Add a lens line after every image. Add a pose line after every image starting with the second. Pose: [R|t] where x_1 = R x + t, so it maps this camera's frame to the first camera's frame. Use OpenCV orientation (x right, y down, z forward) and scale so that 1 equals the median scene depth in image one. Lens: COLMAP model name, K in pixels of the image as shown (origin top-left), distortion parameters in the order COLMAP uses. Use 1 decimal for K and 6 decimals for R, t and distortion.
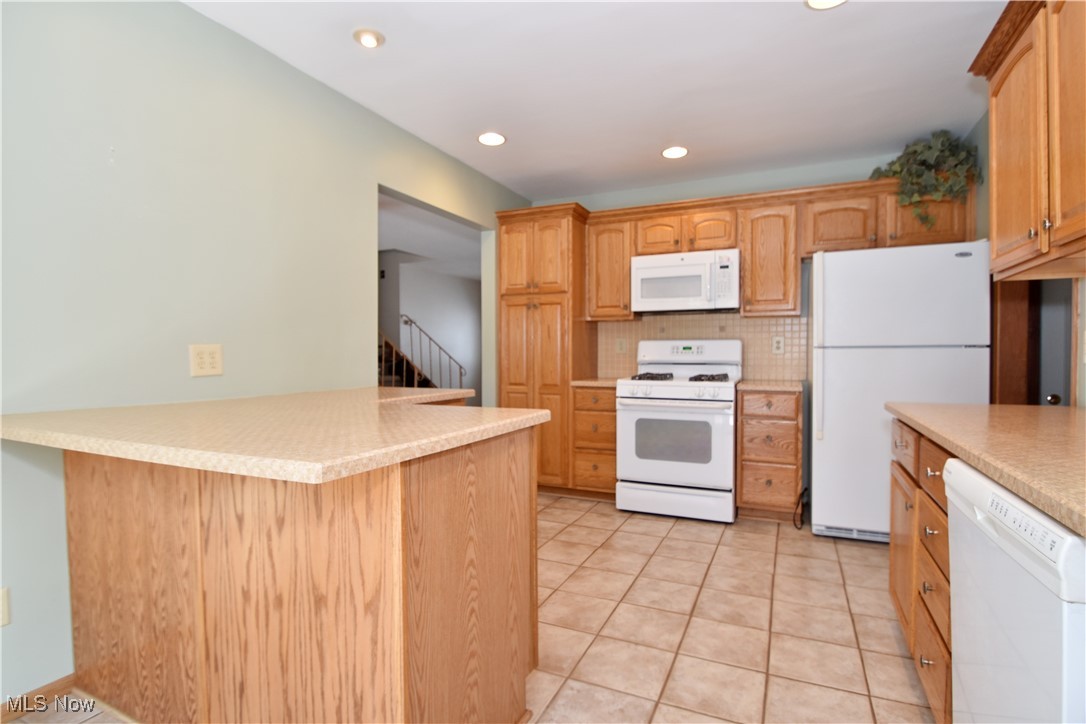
lens RADIAL K [[535.3, 0, 542.0], [0, 535.3, 364.2], [0, 0, 1]] dist [-0.013520, -0.000371]
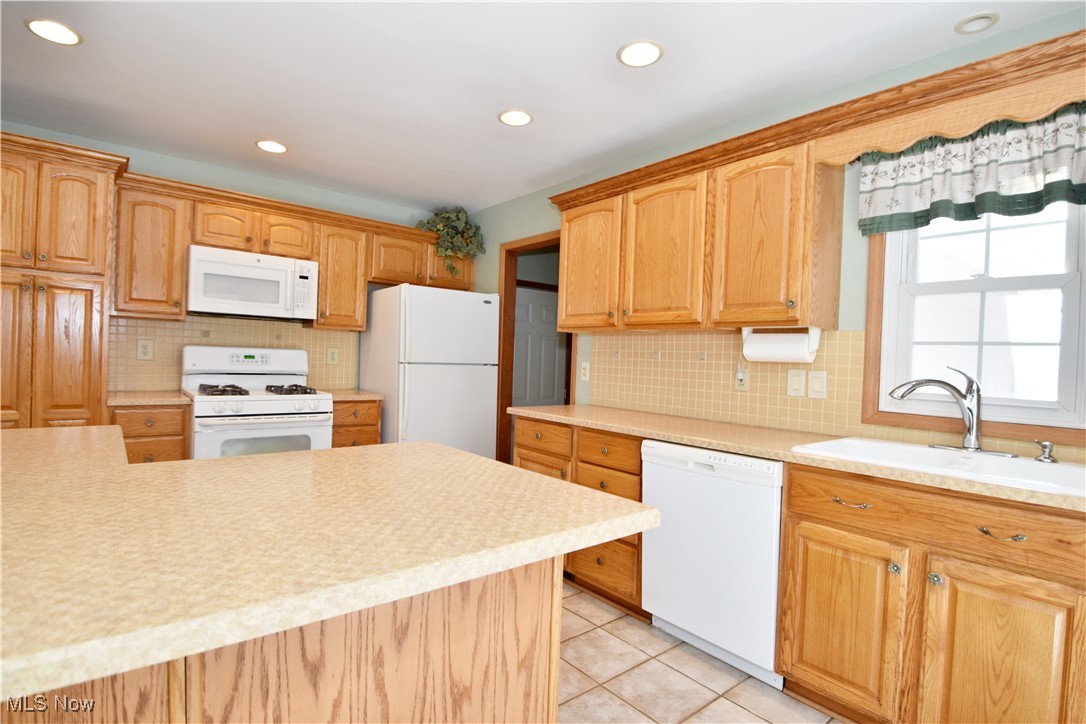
lens RADIAL K [[535.3, 0, 542.0], [0, 535.3, 364.2], [0, 0, 1]] dist [-0.013520, -0.000371]
pose [[0.431085, 0.009506, 0.902261, -0.469267], [-0.018337, 0.999830, -0.001773, -0.034907], [-0.902125, -0.015781, 0.431187, 0.220005]]
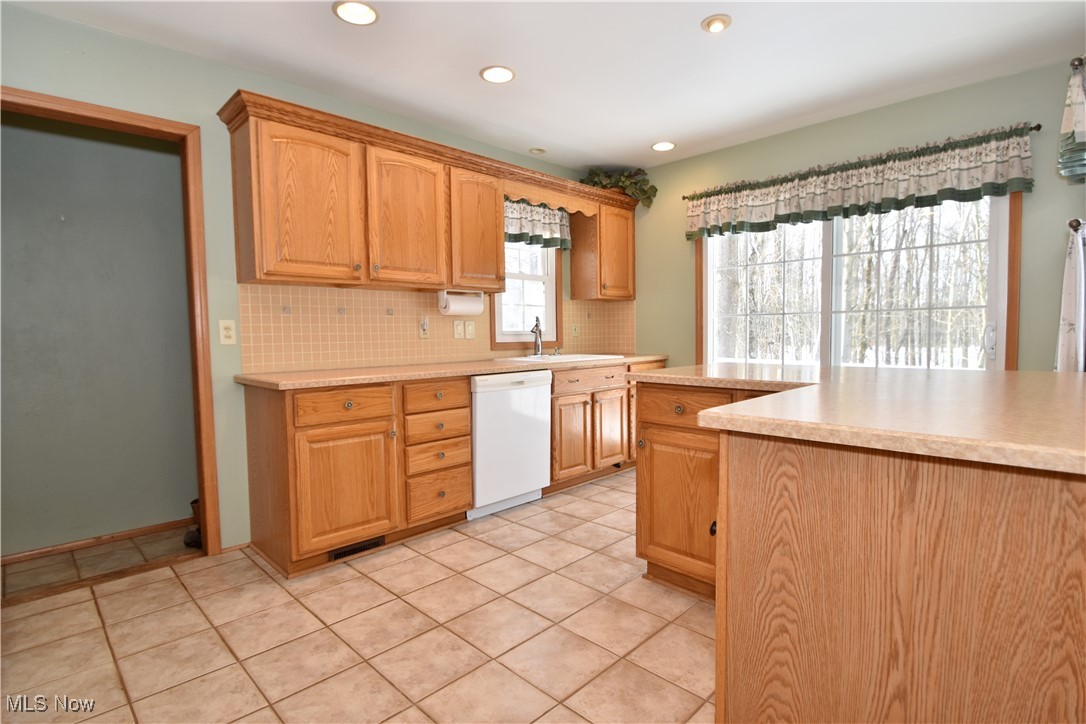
lens RADIAL K [[535.3, 0, 542.0], [0, 535.3, 364.2], [0, 0, 1]] dist [-0.013520, -0.000371]
pose [[-0.939504, -0.002471, 0.342529, -0.144556], [0.024993, 0.996814, 0.075743, -0.023465], [-0.341625, 0.079722, -0.936449, 1.348379]]
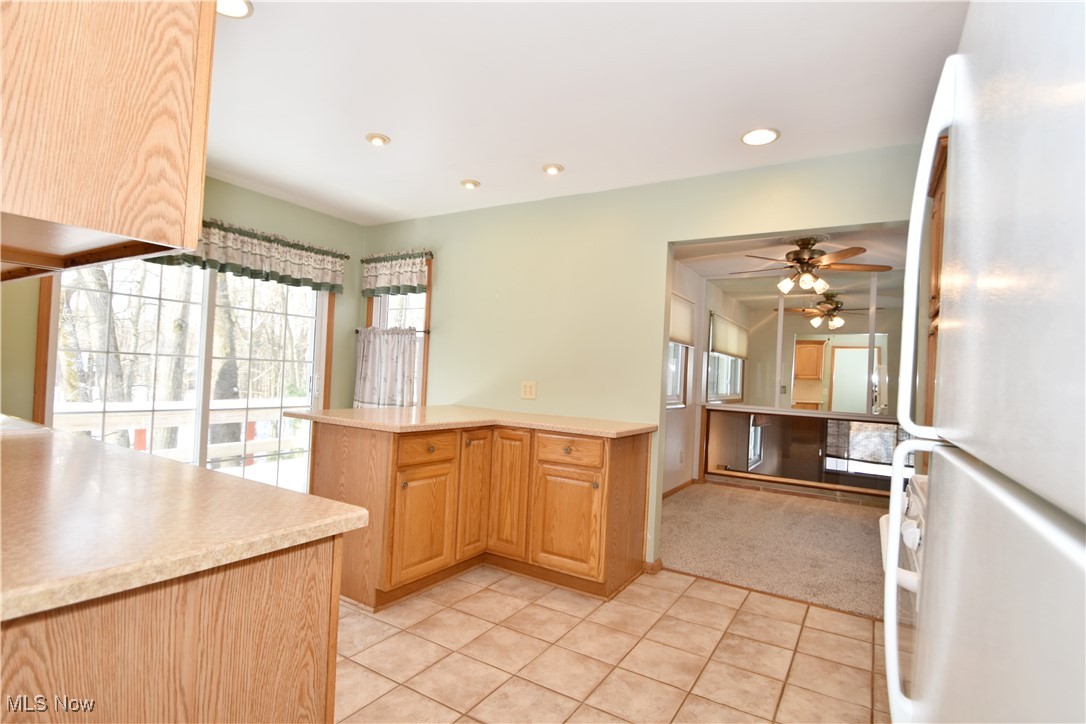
lens RADIAL K [[535.3, 0, 542.0], [0, 535.3, 364.2], [0, 0, 1]] dist [-0.013520, -0.000371]
pose [[-0.112631, -0.020829, -0.993418, 0.847707], [-0.067066, 0.997660, -0.013314, -0.053579], [0.991371, 0.065125, -0.113765, 0.908833]]
